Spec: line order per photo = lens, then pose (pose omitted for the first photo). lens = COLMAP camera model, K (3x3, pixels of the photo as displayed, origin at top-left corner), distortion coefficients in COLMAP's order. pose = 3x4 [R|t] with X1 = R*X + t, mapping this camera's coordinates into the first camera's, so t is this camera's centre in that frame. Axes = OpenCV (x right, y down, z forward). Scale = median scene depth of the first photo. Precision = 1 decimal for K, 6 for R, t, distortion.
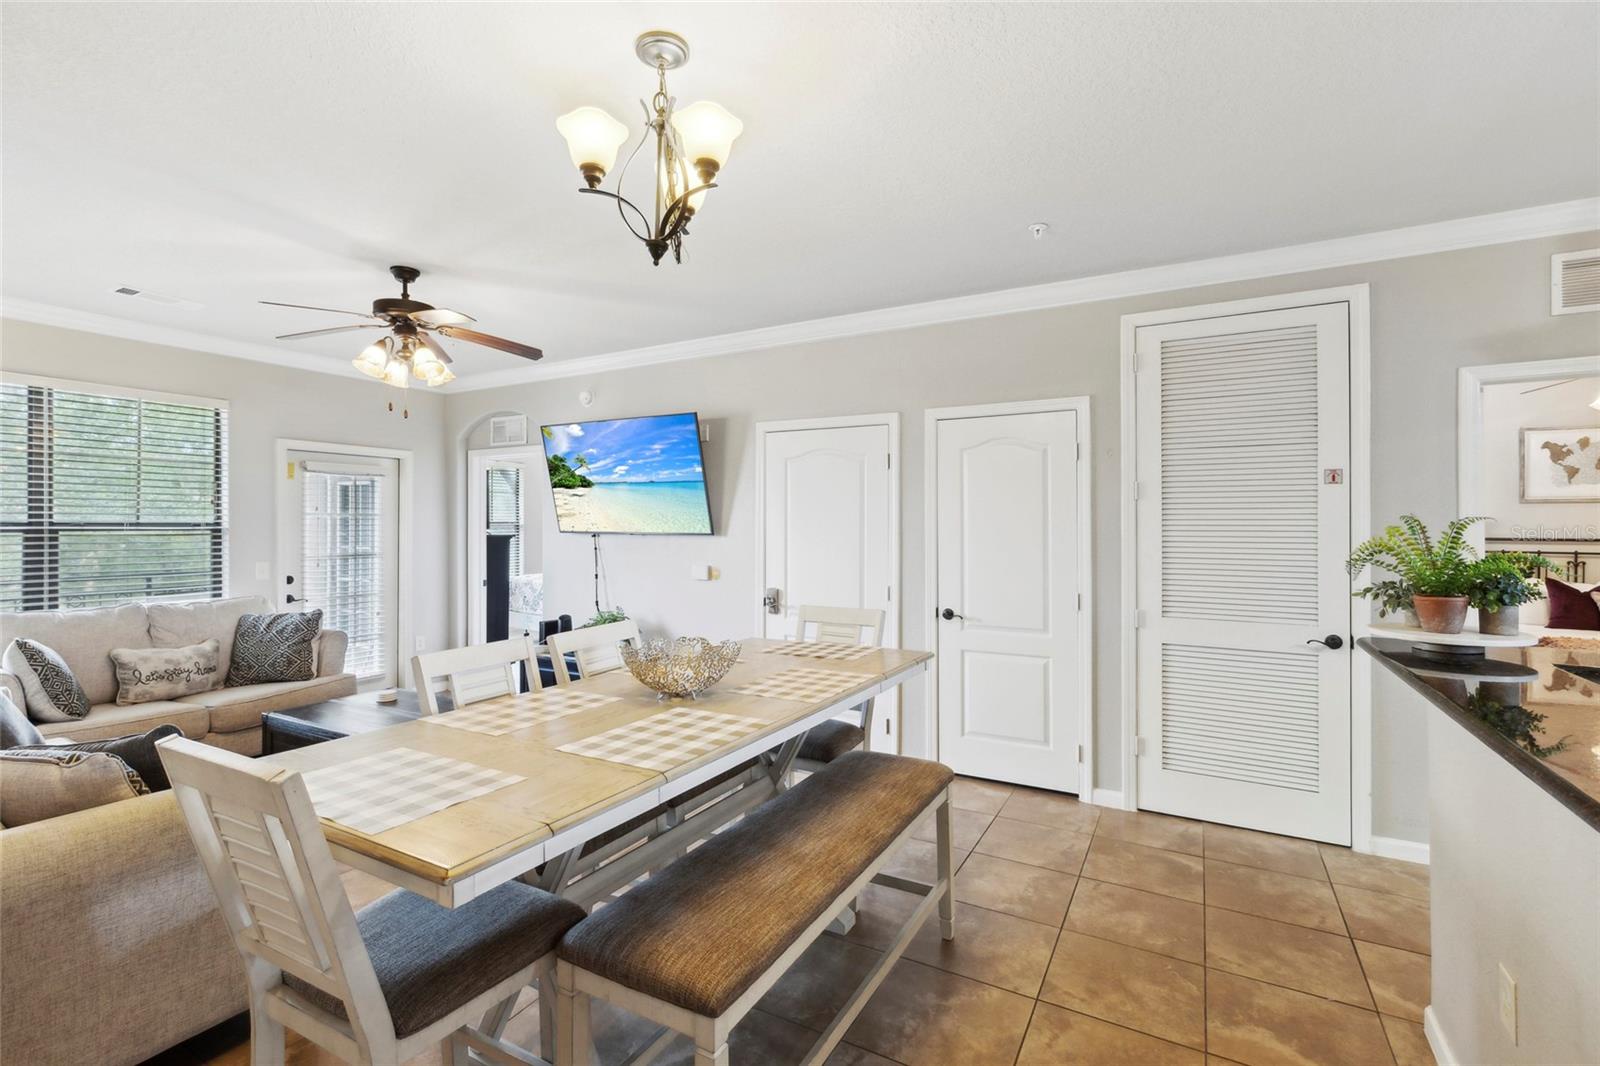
lens RADIAL K [[724.3, 0, 786.0], [0, 724.3, 528.1], [0, 0, 1]] dist [0.002942, -0.001763]
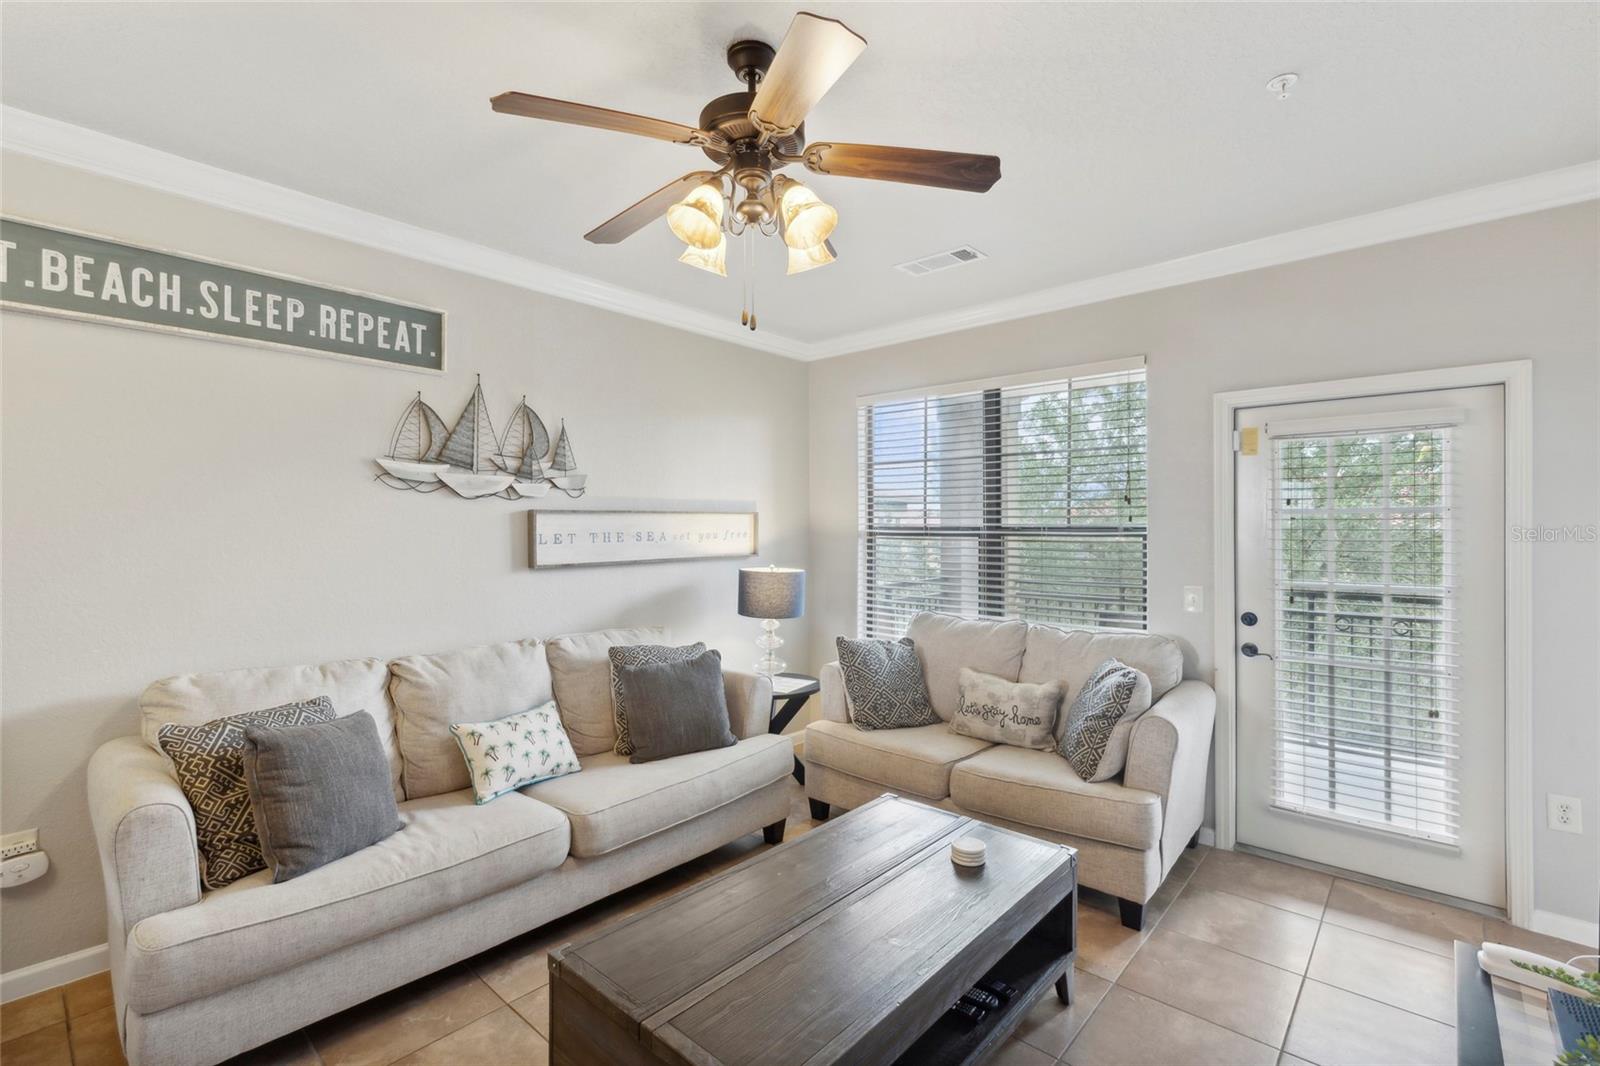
lens RADIAL K [[724.3, 0, 803.3], [0, 724.3, 532.7], [0, 0, 1]] dist [0.002942, -0.001763]
pose [[-0.205750, 0.006357, -0.978584, -0.008499], [-0.006387, 0.999949, 0.007839, -0.005185], [0.978584, 0.007863, -0.205699, 0.920032]]
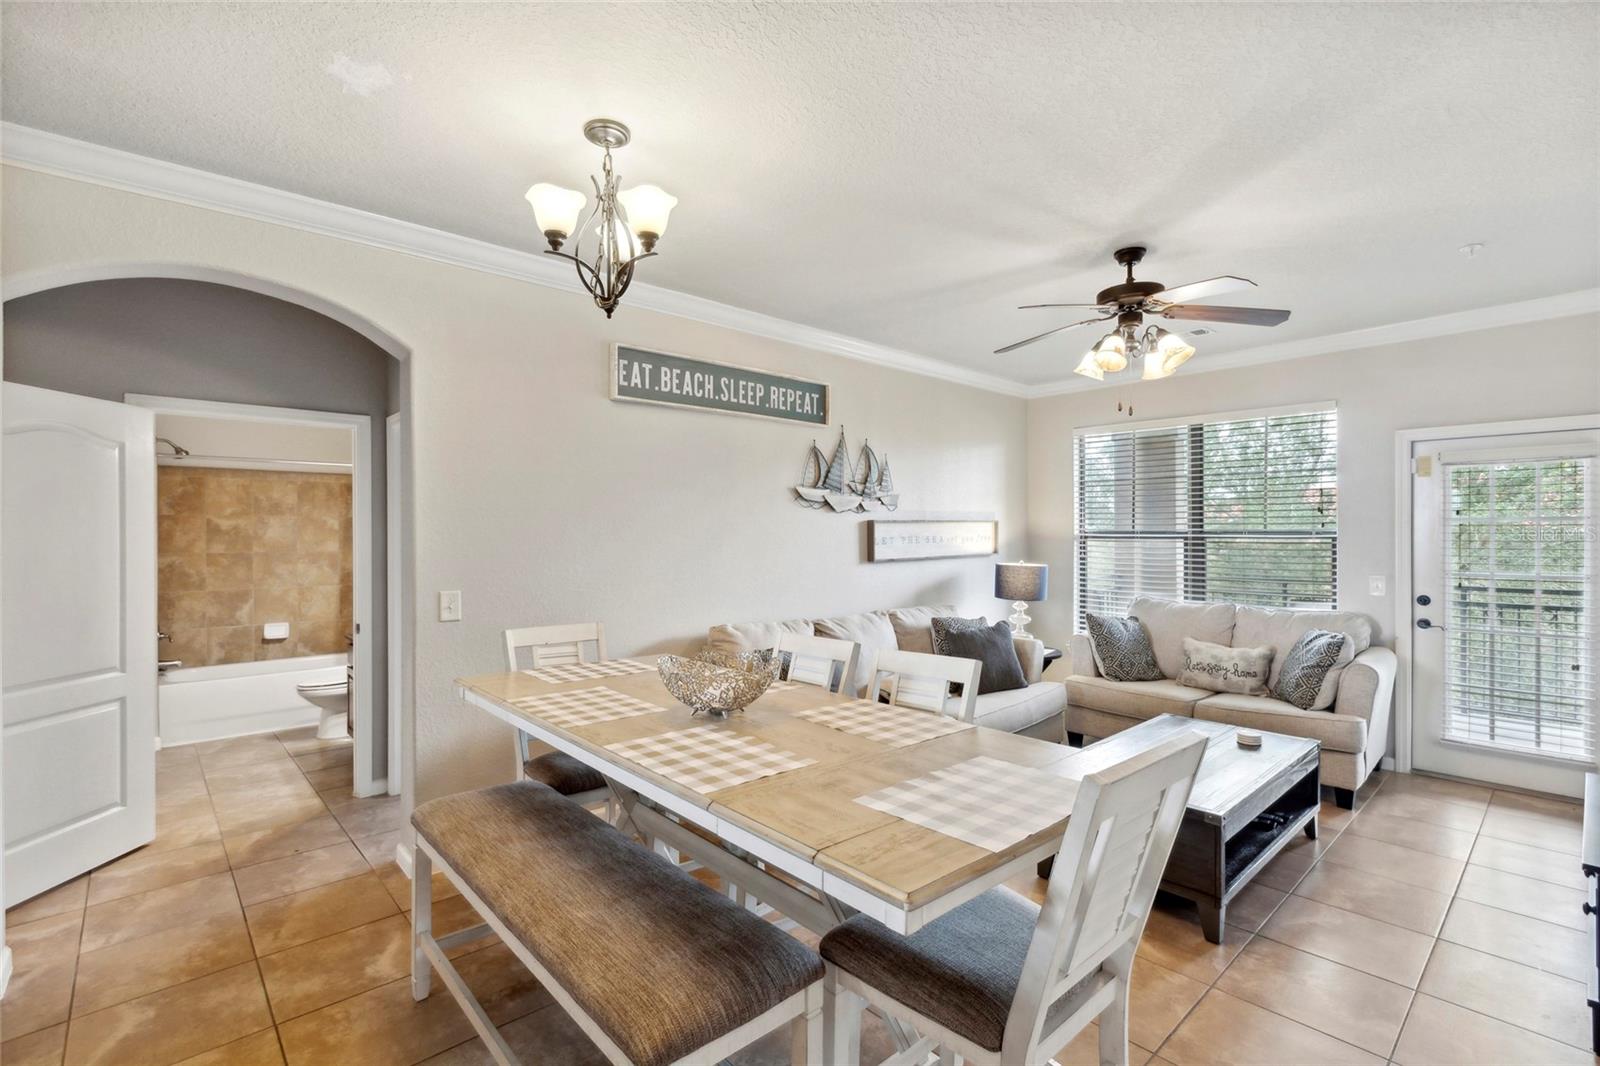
lens RADIAL K [[724.3, 0, 807.1], [0, 724.3, 542.8], [0, 0, 1]] dist [0.002942, -0.001763]
pose [[-0.303753, 0.013461, -0.952656, 0.368087], [-0.004268, 0.999871, 0.015489, -0.003909], [0.952741, 0.008771, -0.303656, 0.713267]]
